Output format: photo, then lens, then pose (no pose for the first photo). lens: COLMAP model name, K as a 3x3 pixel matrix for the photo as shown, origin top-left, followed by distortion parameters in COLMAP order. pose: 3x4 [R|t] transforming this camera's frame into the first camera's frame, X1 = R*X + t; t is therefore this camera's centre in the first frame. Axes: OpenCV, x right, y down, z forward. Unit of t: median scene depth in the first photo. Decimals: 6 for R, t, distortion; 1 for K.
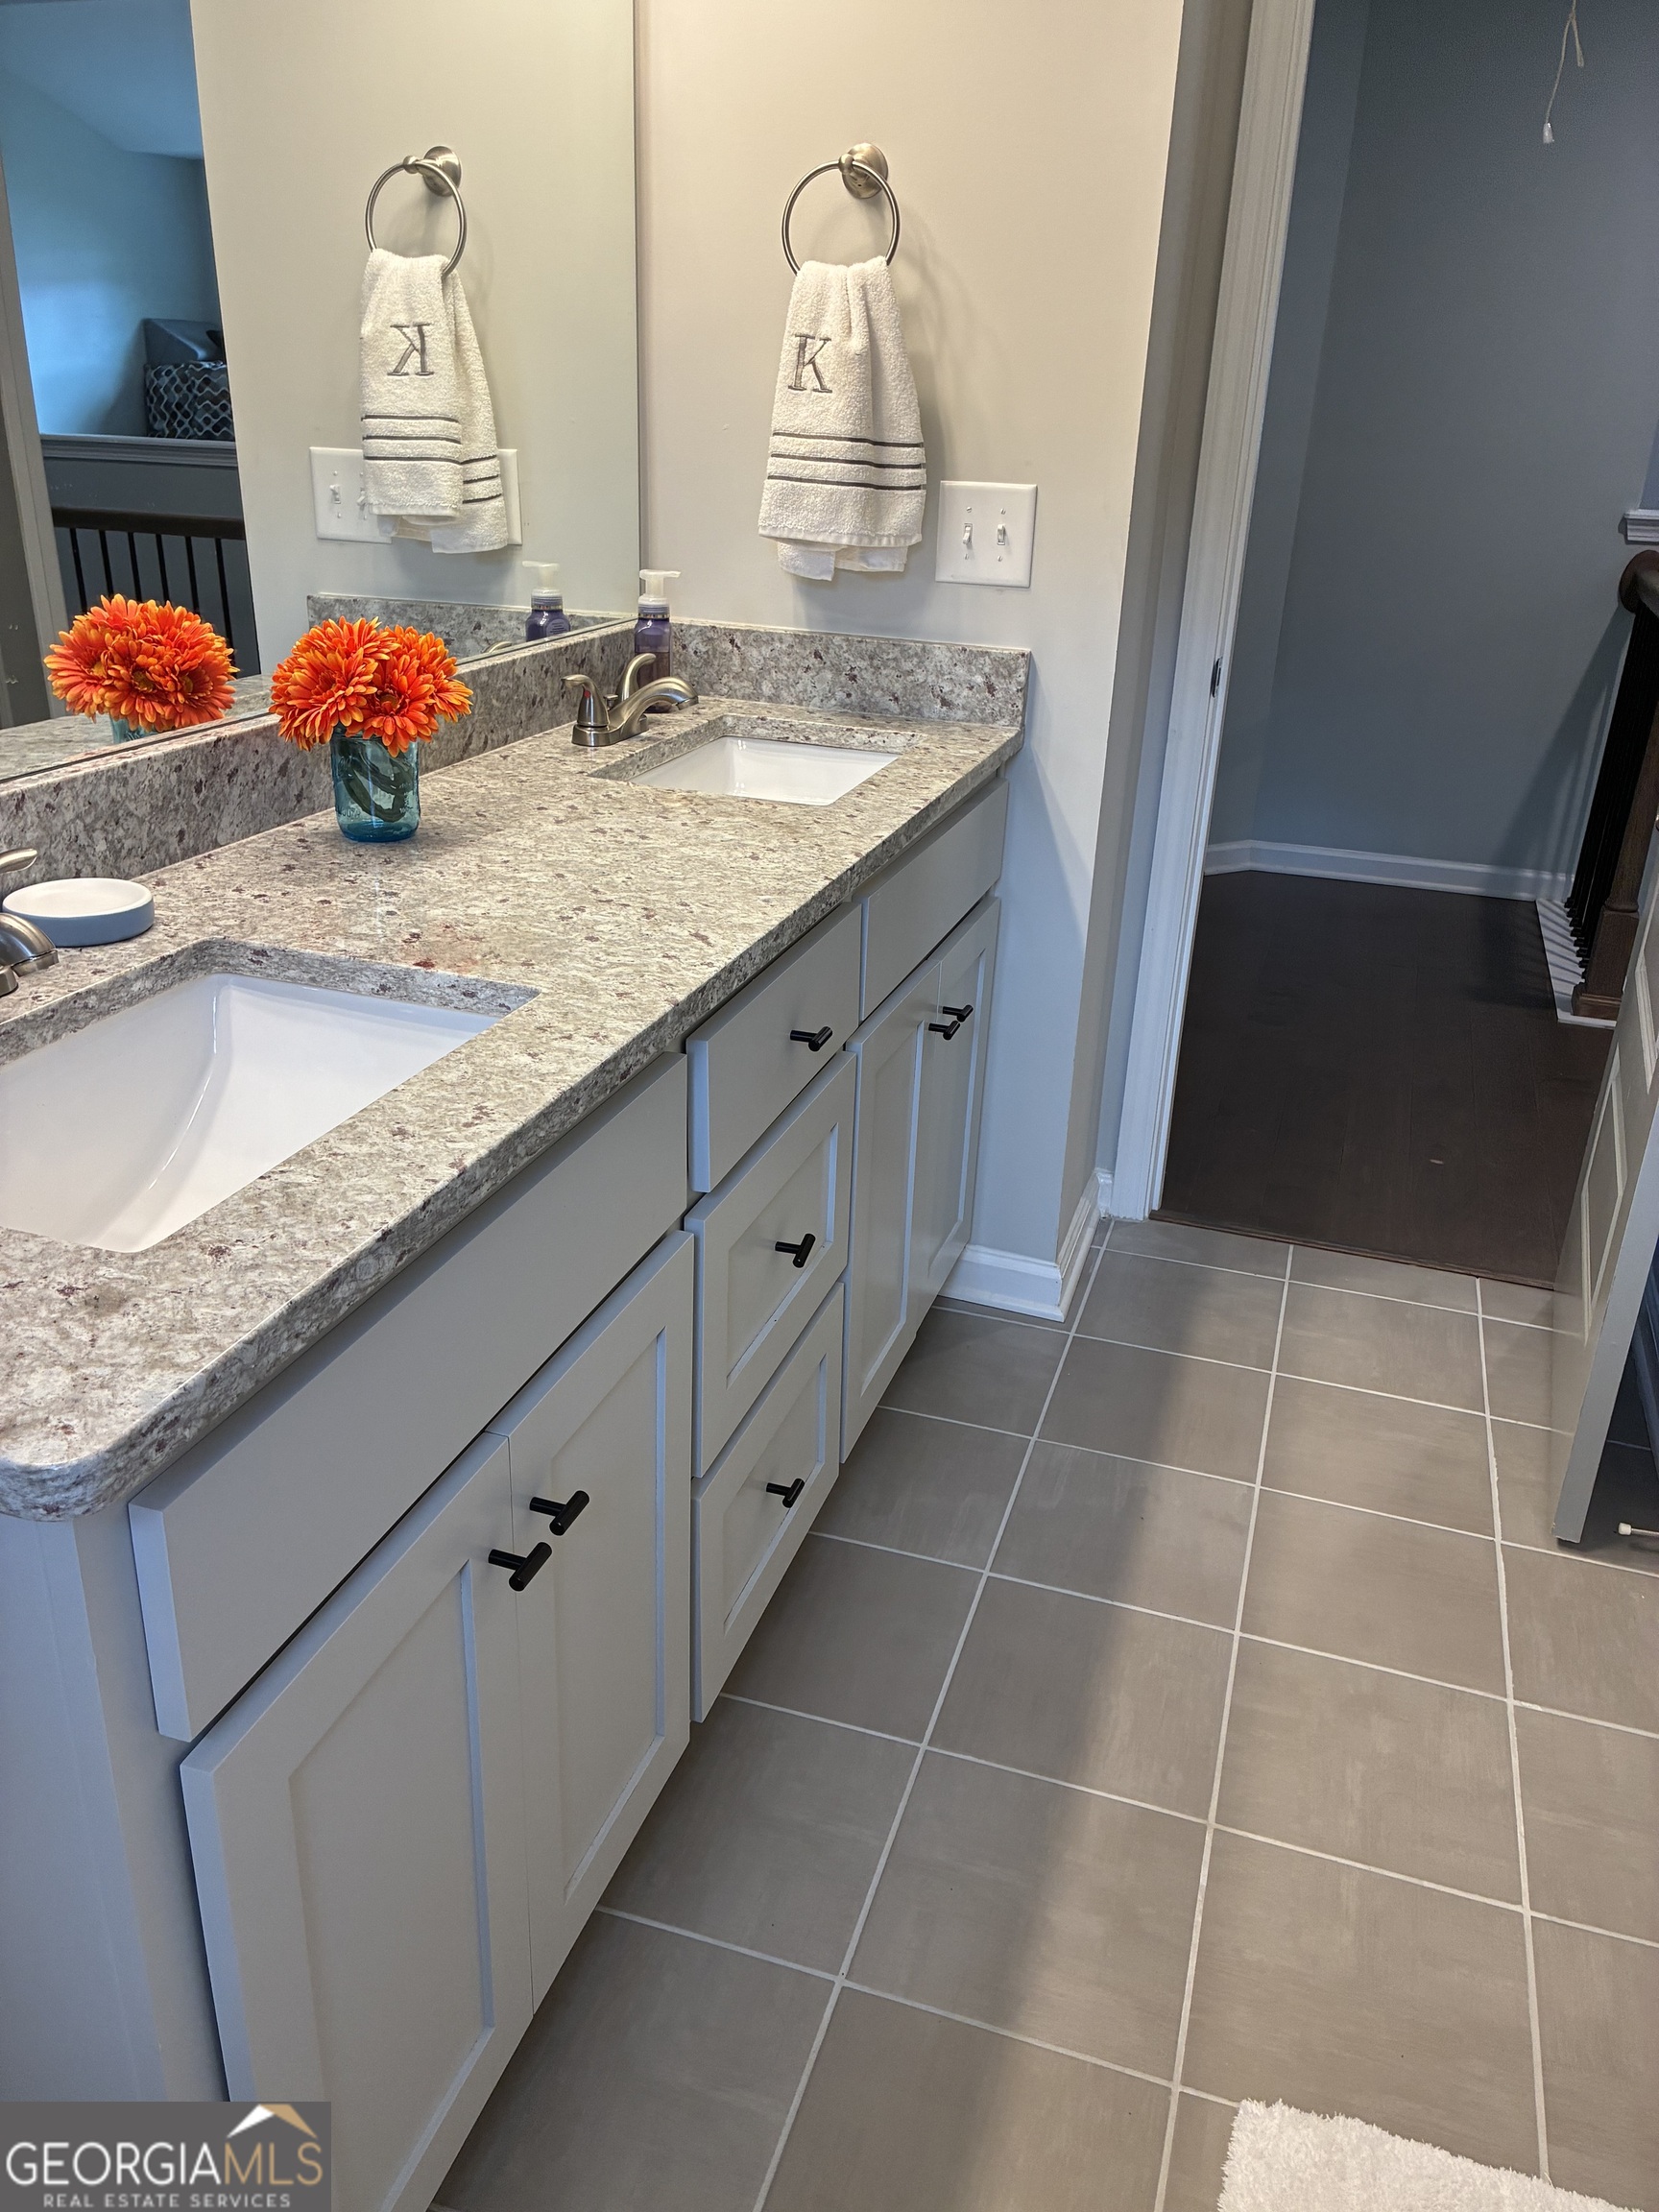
lens RADIAL K [[1676.7, 0, 835.5], [0, 1676.7, 1107.7], [0, 0, 1]] dist [0.030002, -0.034423]
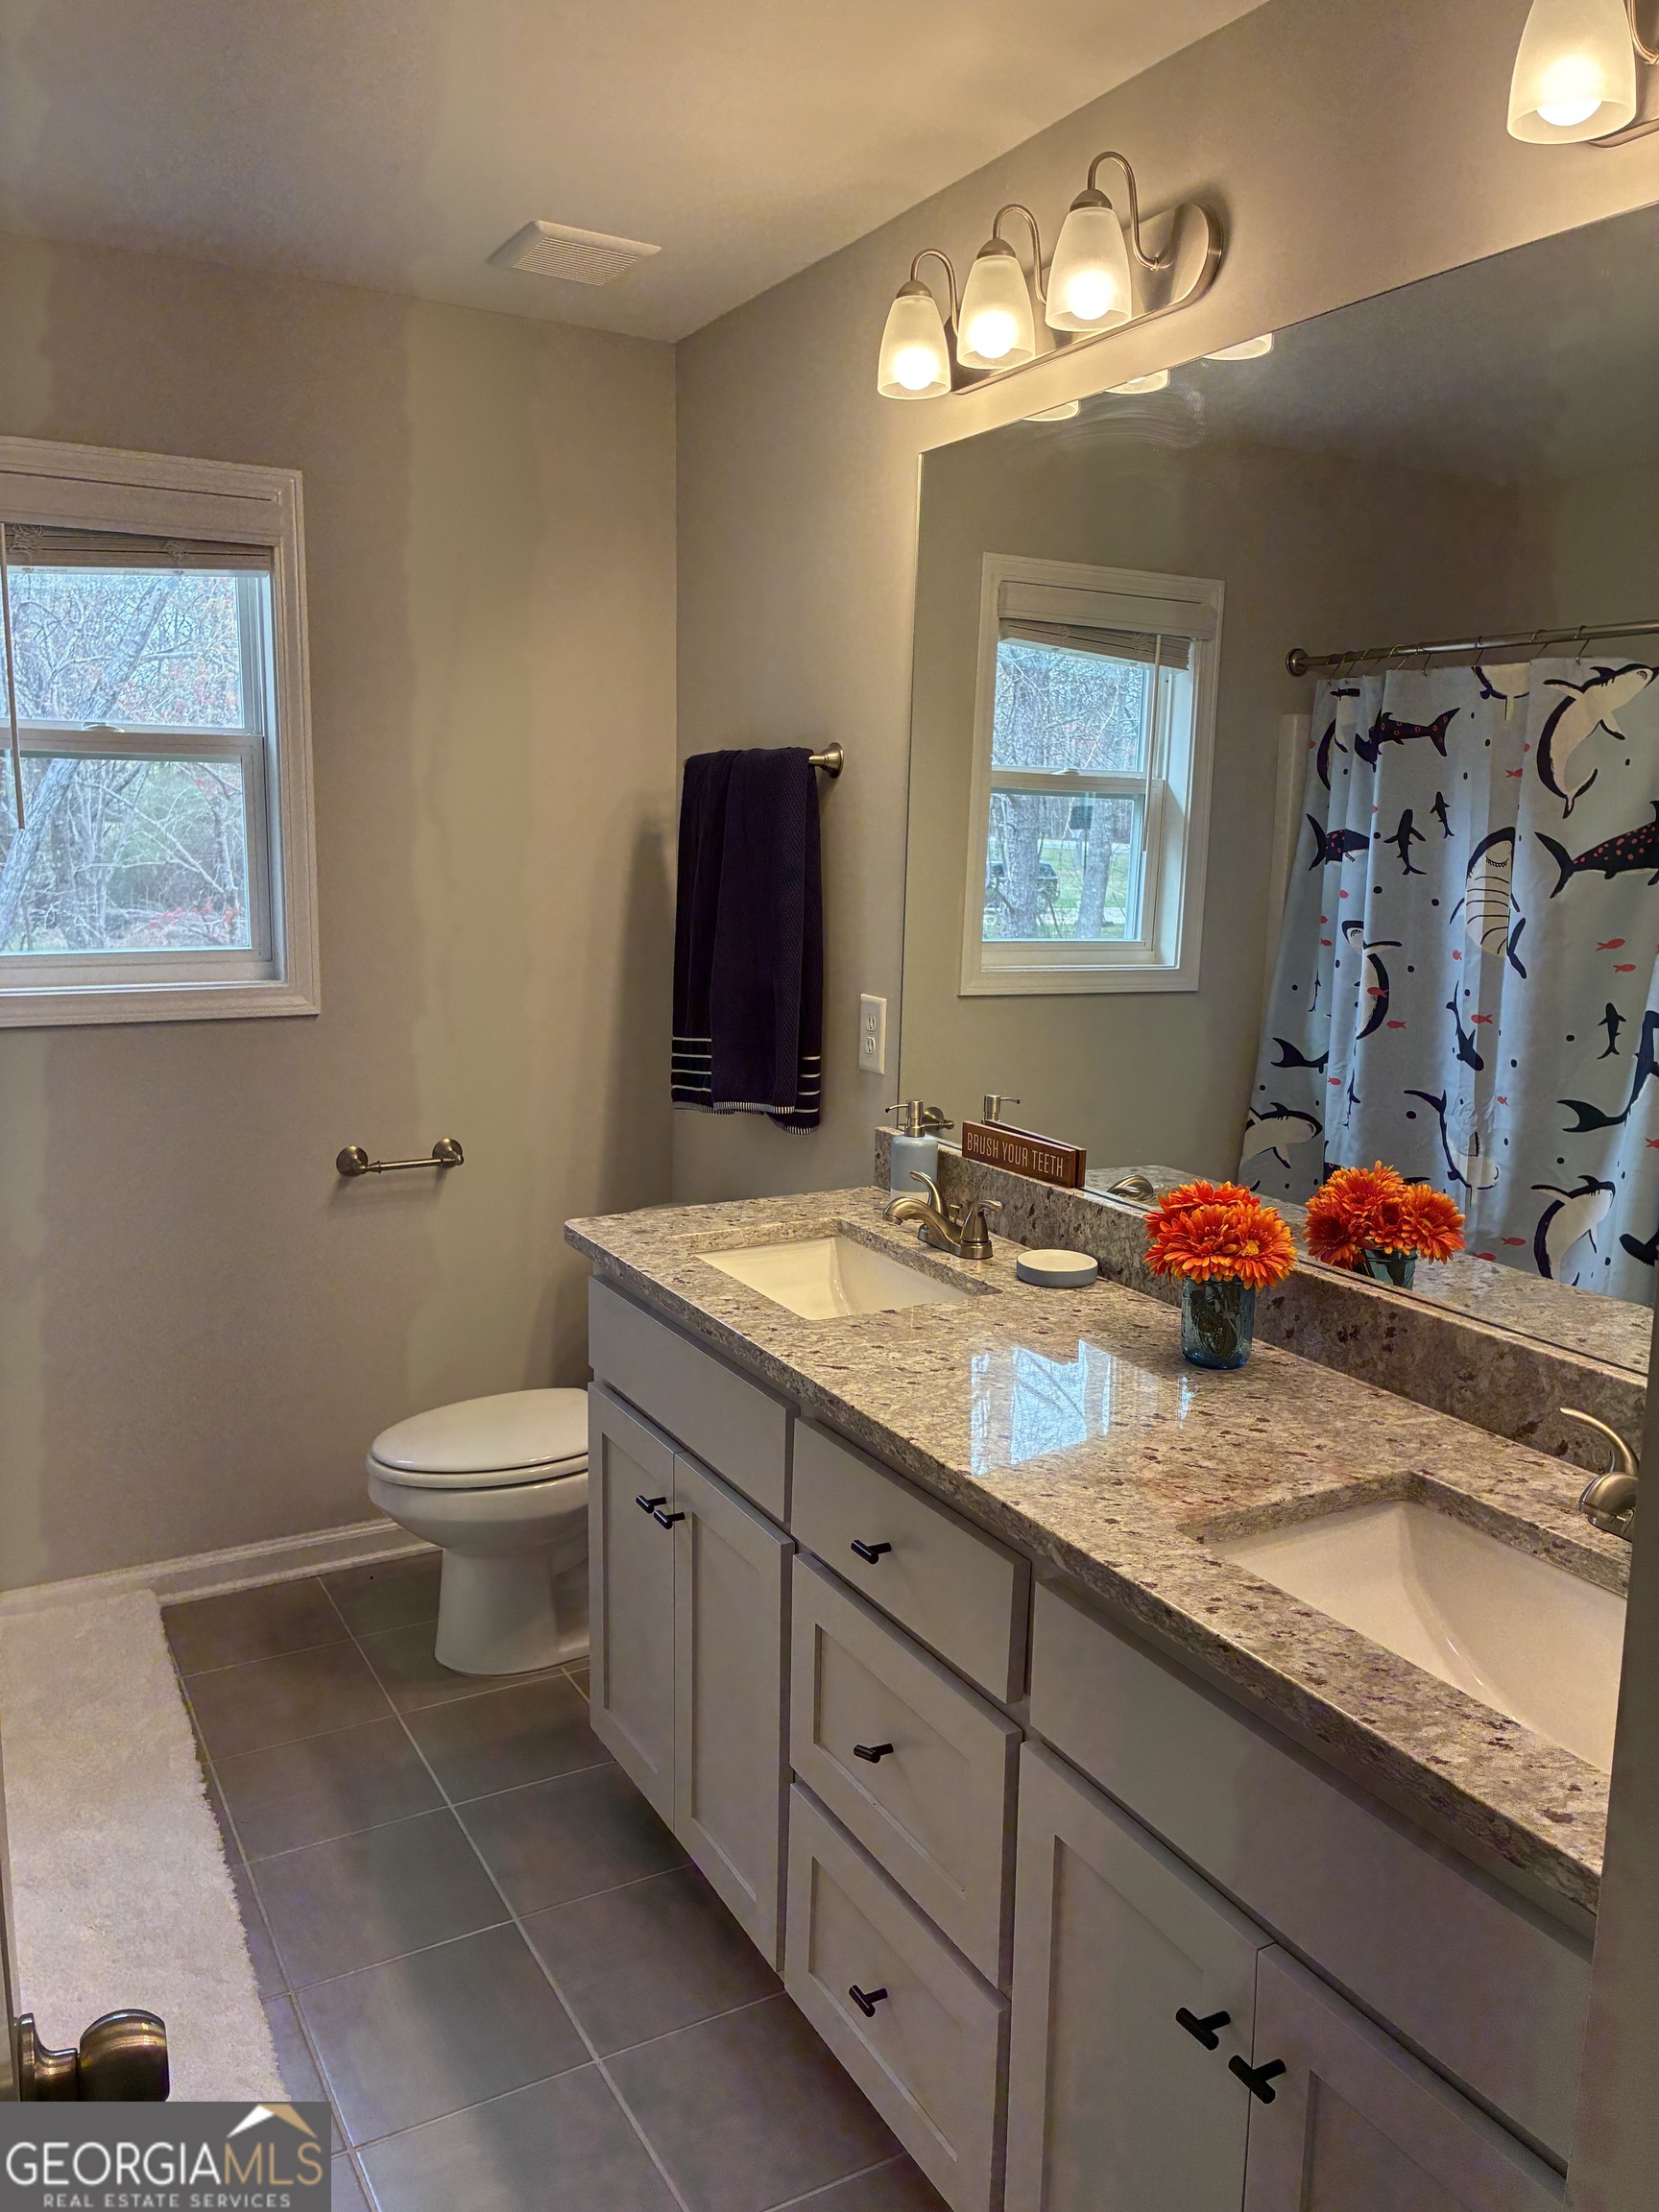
lens RADIAL K [[1676.7, 0, 833.4], [0, 1676.7, 1108.3], [0, 0, 1]] dist [0.030002, -0.034423]
pose [[-0.677899, 0.070481, -0.731768, 0.911654], [-0.335037, 0.856395, 0.392858, -0.823362], [0.654372, 0.511488, -0.556936, 1.665410]]
